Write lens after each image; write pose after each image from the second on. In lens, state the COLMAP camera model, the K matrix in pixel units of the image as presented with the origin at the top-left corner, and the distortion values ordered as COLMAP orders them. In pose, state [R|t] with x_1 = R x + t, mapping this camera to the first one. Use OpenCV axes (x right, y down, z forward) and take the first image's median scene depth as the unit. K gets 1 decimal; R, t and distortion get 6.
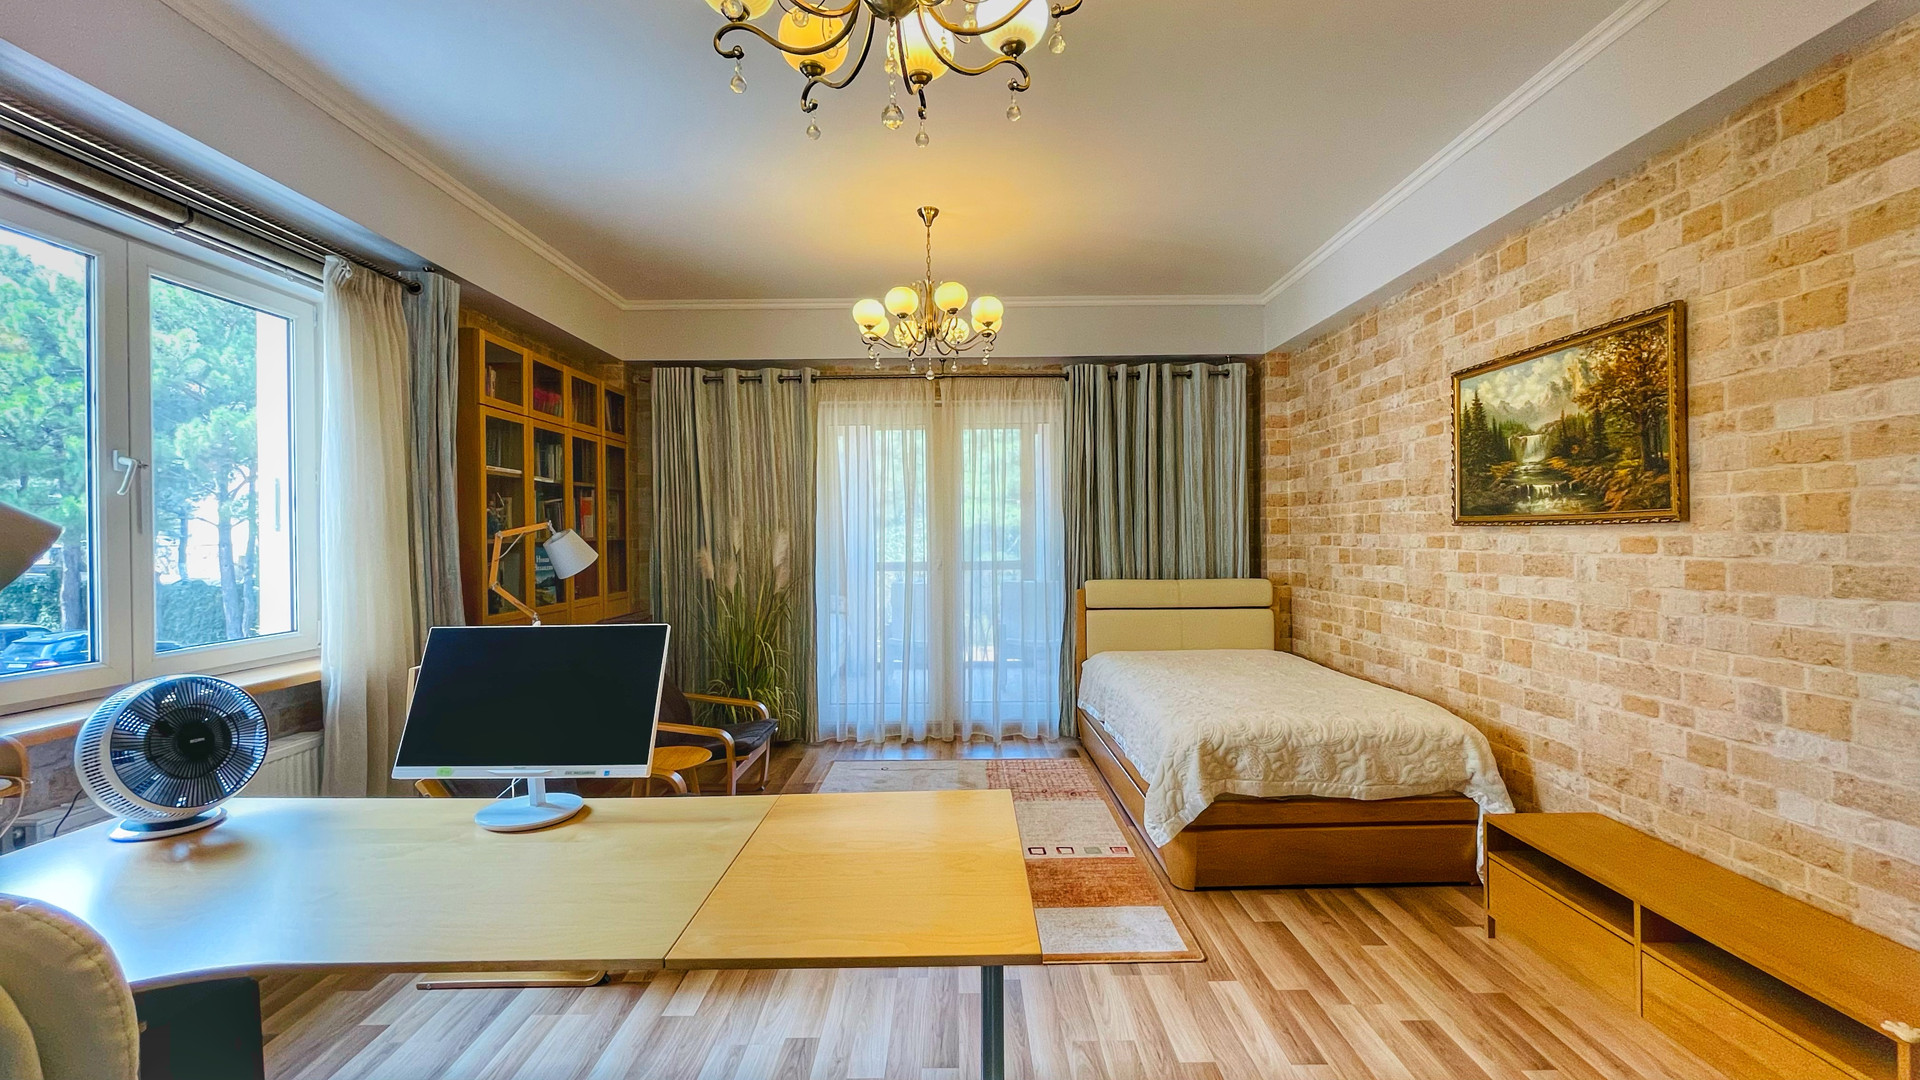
lens RADIAL K [[790.9, 0, 960.0], [0, 790.9, 540.0], [0, 0, 1]] dist [0.015904, 0.000148]
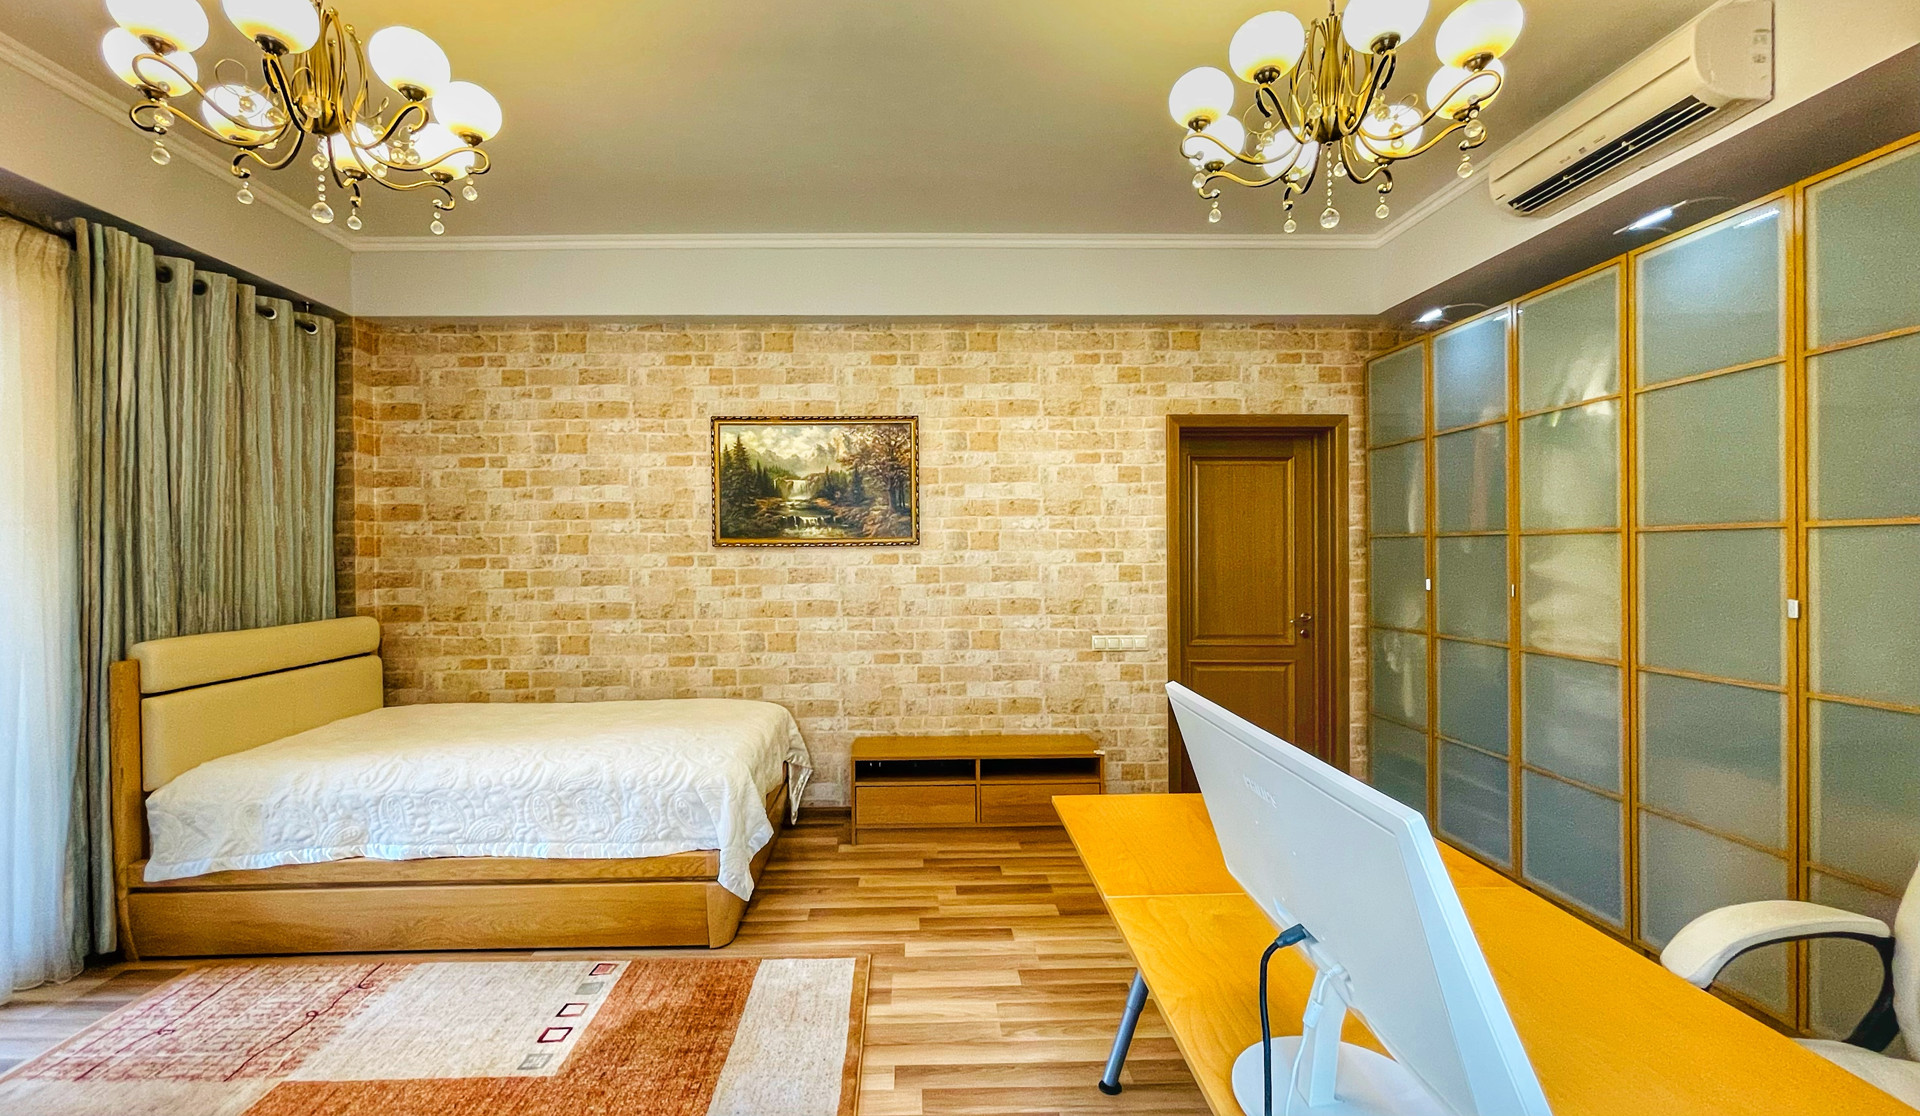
lens RADIAL K [[772.3, 0, 960.0], [0, 772.3, 558.0], [0, 0, 1]] dist [0.001122, 0.000064]
pose [[-0.011794, 0.000066, 0.999930, -0.616286], [0.016354, 0.999866, 0.000127, 0.005742], [-0.999797, 0.016354, -0.011793, 0.758484]]
